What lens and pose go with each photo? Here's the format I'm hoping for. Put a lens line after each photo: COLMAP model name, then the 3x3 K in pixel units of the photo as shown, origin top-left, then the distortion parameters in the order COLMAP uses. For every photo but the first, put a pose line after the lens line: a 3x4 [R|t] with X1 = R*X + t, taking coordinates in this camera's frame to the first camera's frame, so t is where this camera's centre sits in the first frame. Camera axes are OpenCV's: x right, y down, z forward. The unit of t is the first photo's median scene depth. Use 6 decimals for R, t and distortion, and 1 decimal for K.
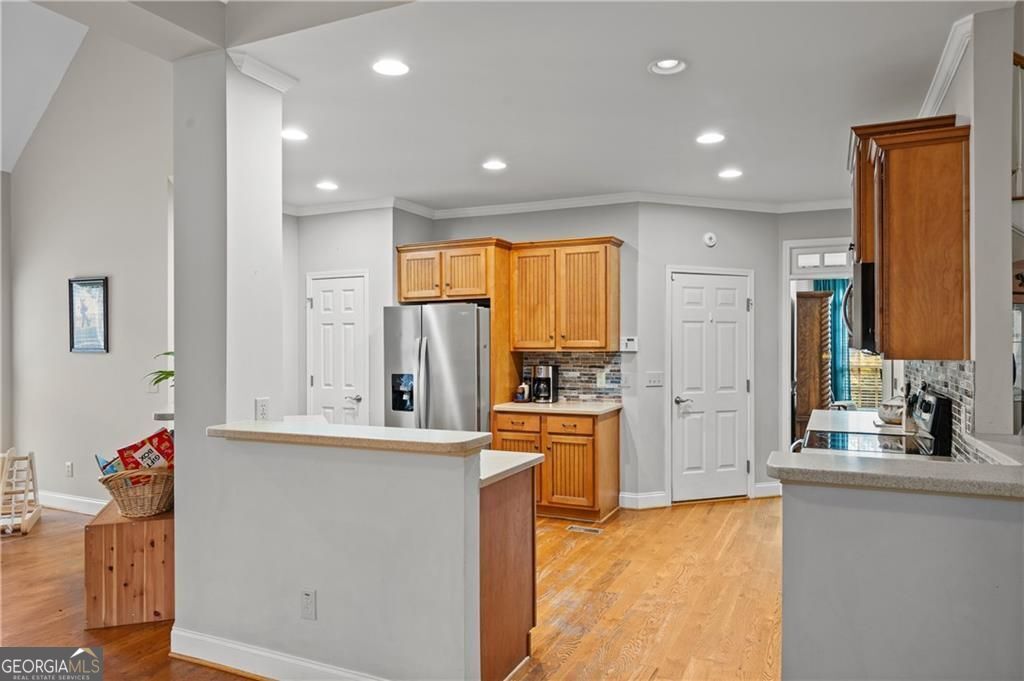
lens RADIAL K [[680.4, 0, 512.0], [0, 680.4, 340.5], [0, 0, 1]] dist [-0.000276, 0.000026]
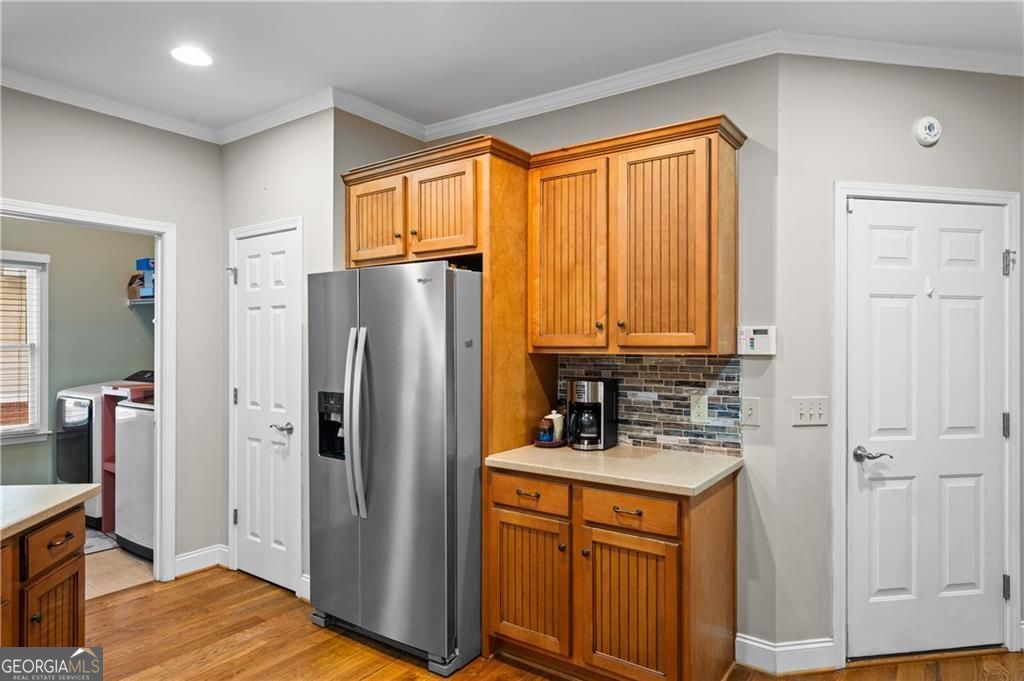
lens RADIAL K [[609.5, 0, 512.0], [0, 609.5, 340.5], [0, 0, 1]] dist [0.000035, -0.000700]
pose [[0.984134, 0.002715, -0.177407, 0.072926], [-0.002477, 0.999996, 0.001562, 0.005027], [0.177411, -0.001097, 0.984136, 0.518629]]
